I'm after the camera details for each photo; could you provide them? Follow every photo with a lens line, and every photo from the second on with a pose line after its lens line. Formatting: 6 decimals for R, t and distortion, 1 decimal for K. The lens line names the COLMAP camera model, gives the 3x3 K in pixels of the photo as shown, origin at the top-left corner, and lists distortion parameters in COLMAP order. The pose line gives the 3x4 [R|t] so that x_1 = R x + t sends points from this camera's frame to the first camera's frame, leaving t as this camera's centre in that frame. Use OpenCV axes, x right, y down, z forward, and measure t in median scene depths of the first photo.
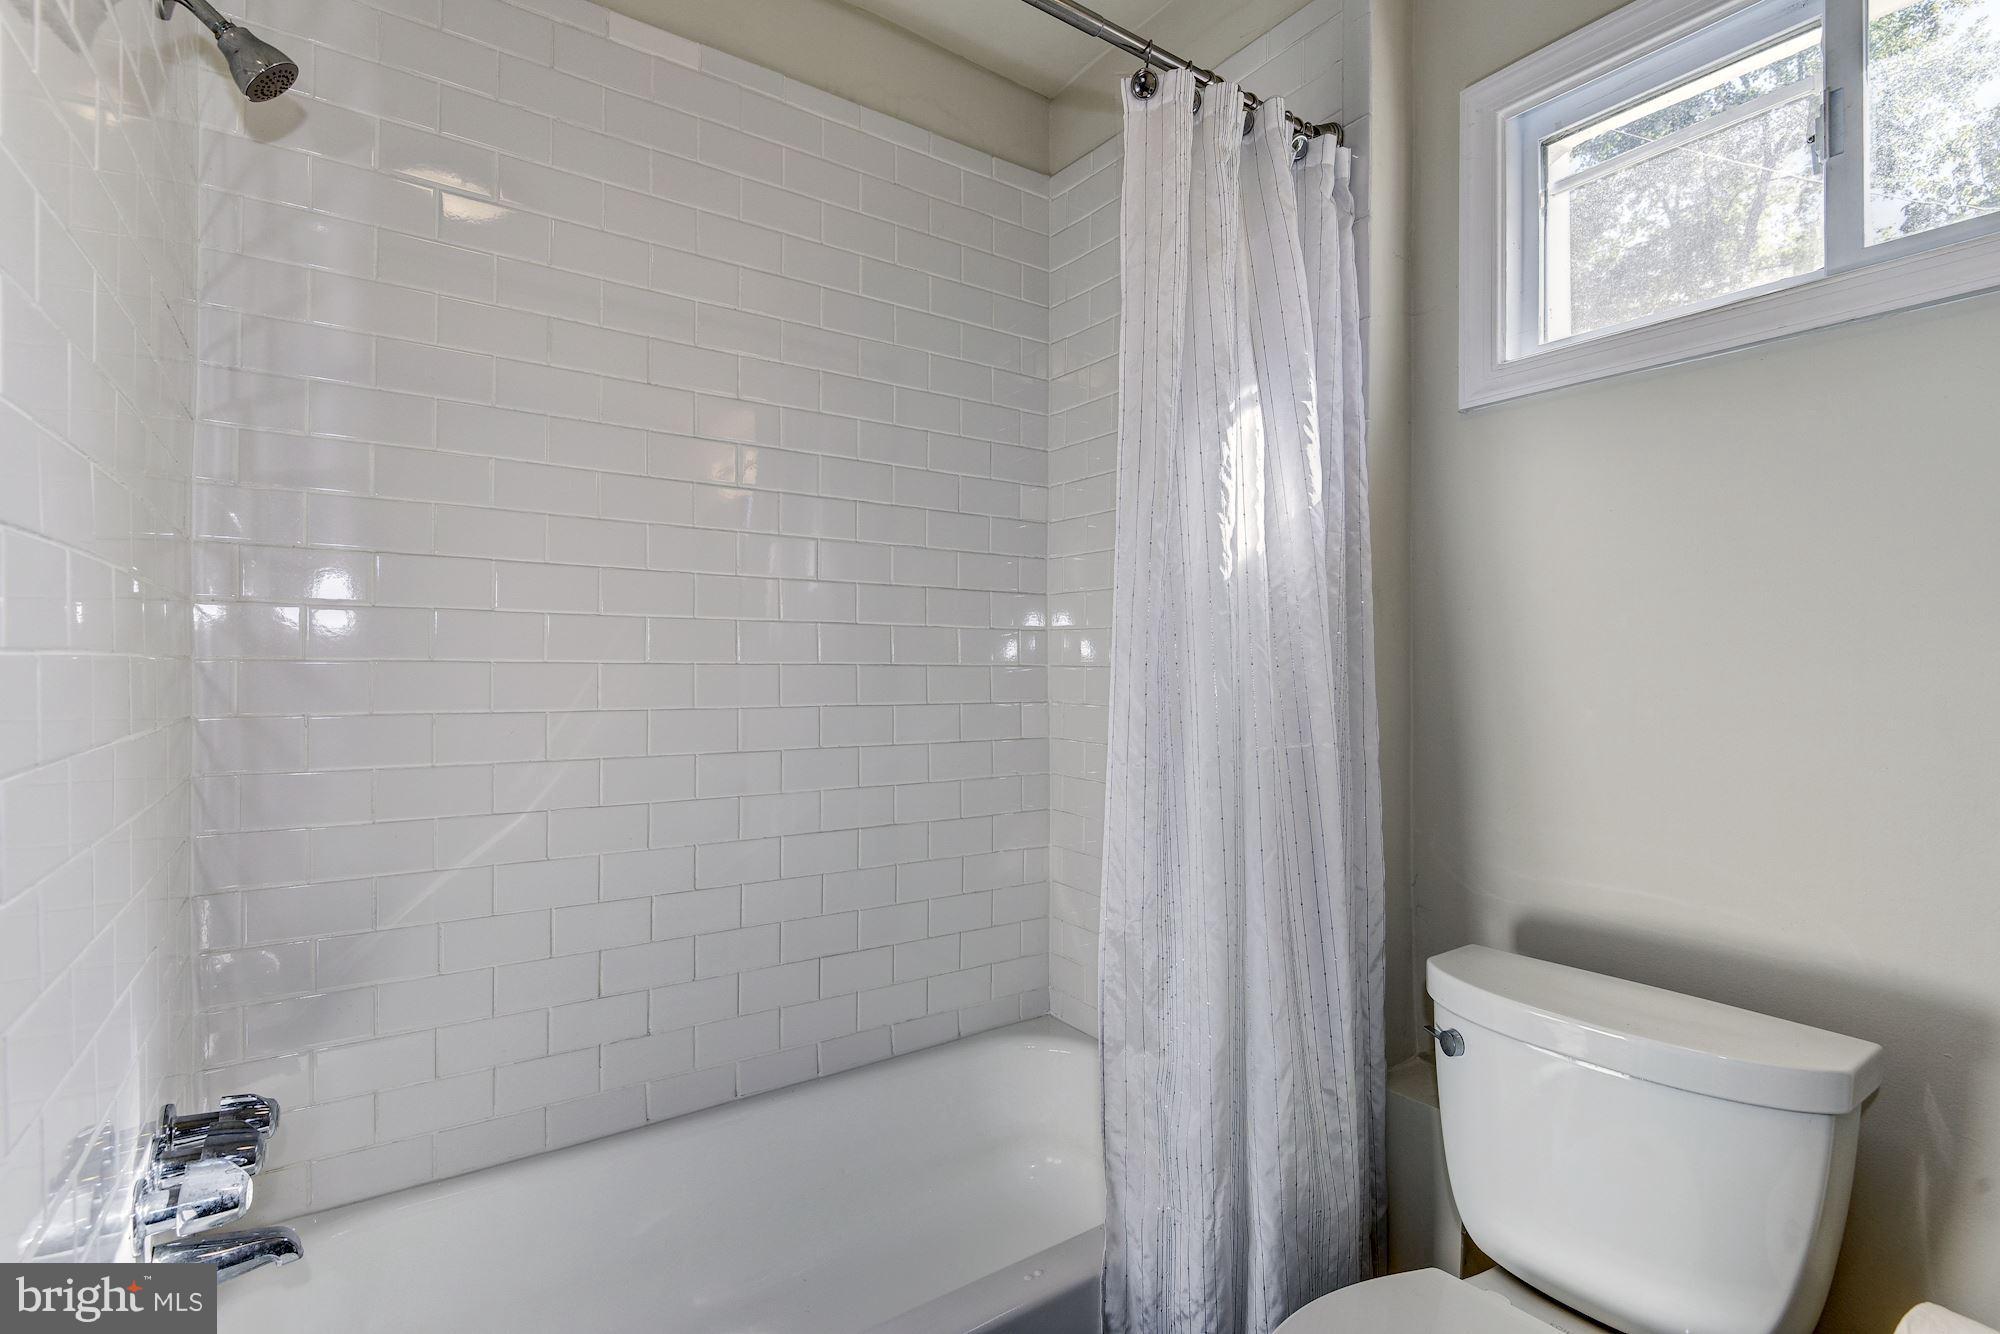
lens RADIAL K [[927.3, 0, 1000.0], [0, 927.3, 667.0], [0, 0, 1]] dist [0.004989, -0.009578]
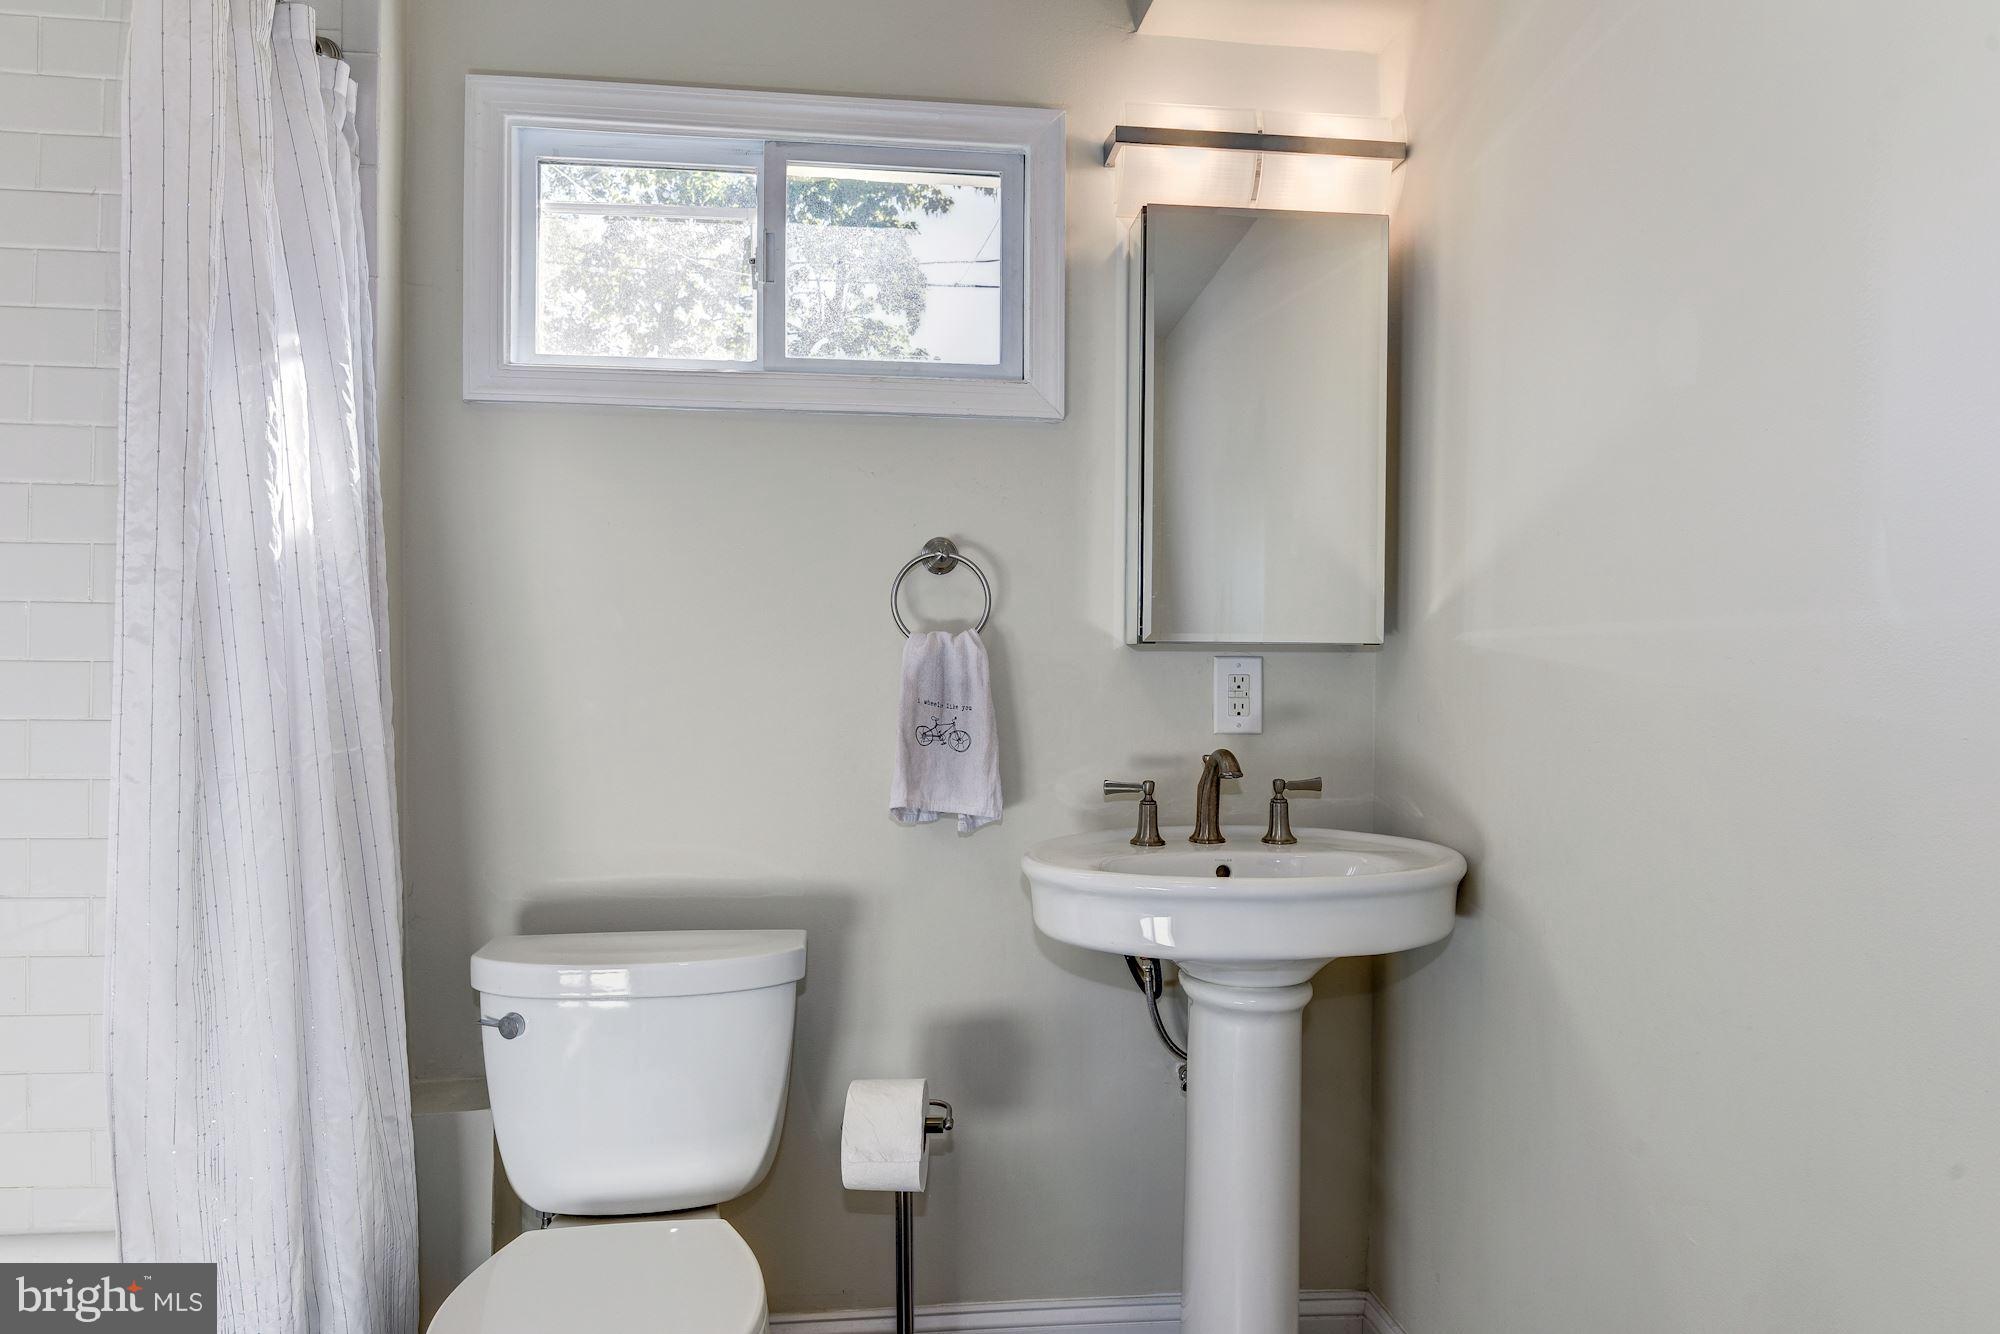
lens RADIAL K [[1006.7, 0, 1000.0], [0, 1006.7, 667.0], [0, 0, 1]] dist [-0.004064, -0.000635]
pose [[0.508222, -0.001497, 0.861225, -0.194489], [-0.001851, 0.999994, 0.002830, 0.000596], [-0.861224, -0.003033, 0.508216, -0.036420]]
